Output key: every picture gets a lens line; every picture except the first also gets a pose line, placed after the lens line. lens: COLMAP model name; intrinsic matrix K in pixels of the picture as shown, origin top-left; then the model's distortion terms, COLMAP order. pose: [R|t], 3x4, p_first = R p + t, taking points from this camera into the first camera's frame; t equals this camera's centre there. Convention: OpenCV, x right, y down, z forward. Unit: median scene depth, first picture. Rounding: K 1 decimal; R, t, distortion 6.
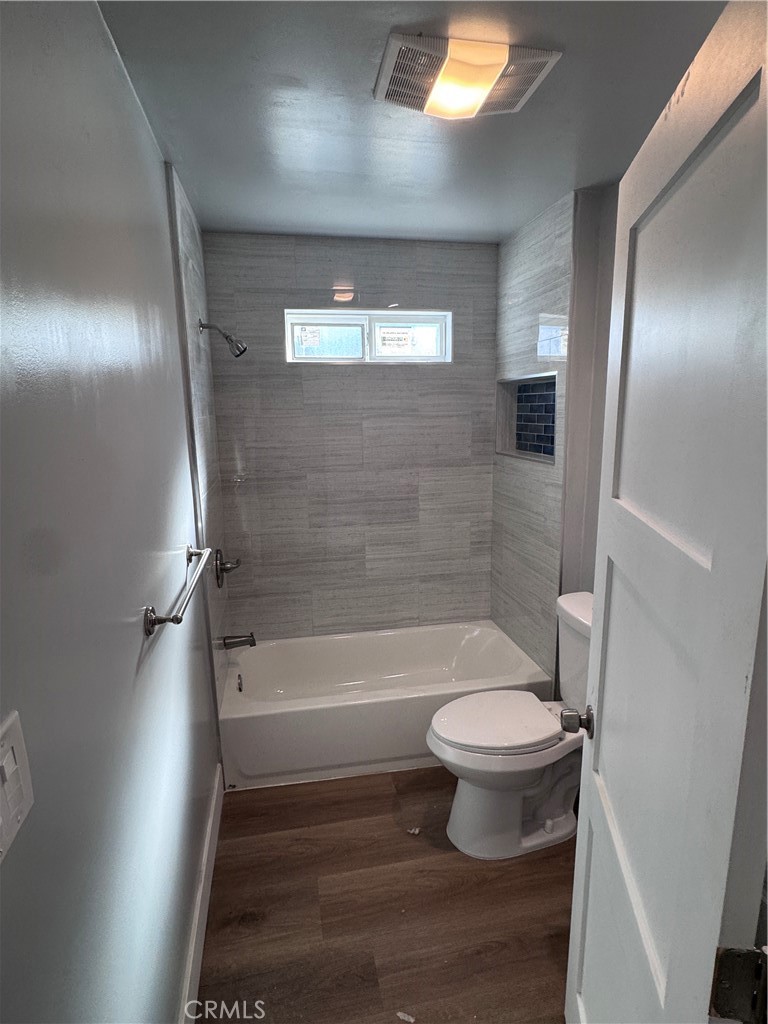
lens RADIAL K [[541.8, 0, 396.6], [0, 541.8, 508.8], [0, 0, 1]] dist [-0.001596, 0.000206]
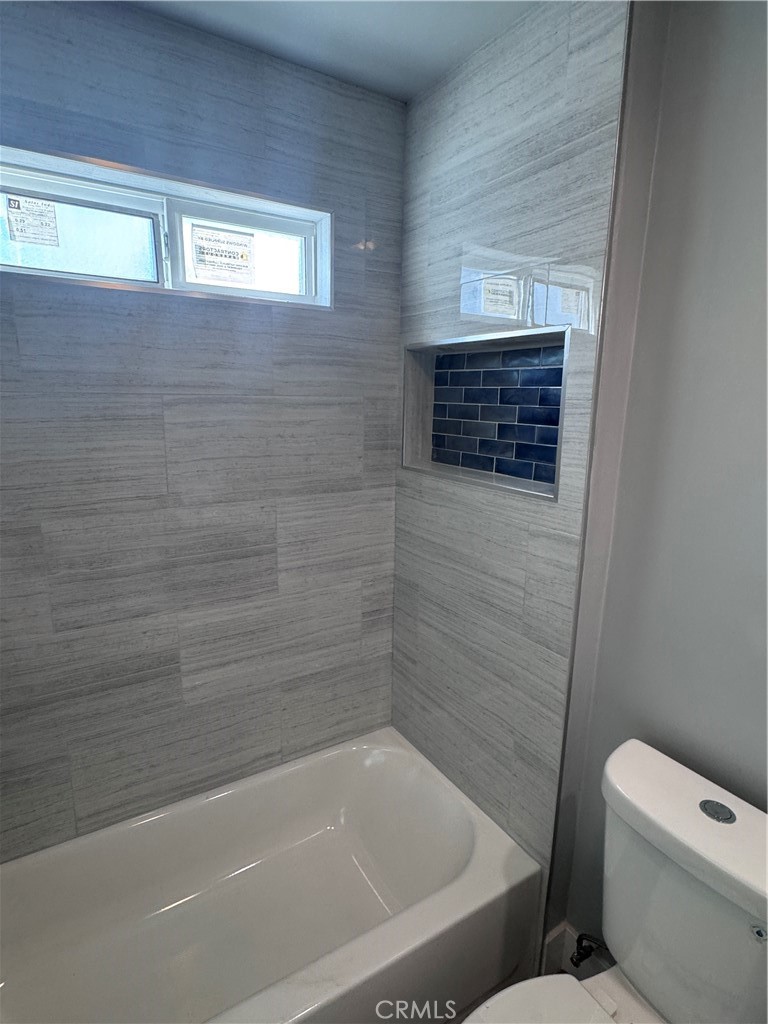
lens RADIAL K [[542.5, 0, 384.0], [0, 542.5, 512.0], [0, 0, 1]] dist [-0.004380, 0.001285]
pose [[0.940643, -0.043361, 0.336616, -0.043445], [0.033360, 0.998815, 0.035440, -0.077919], [-0.337754, -0.022107, 0.940975, 0.450147]]
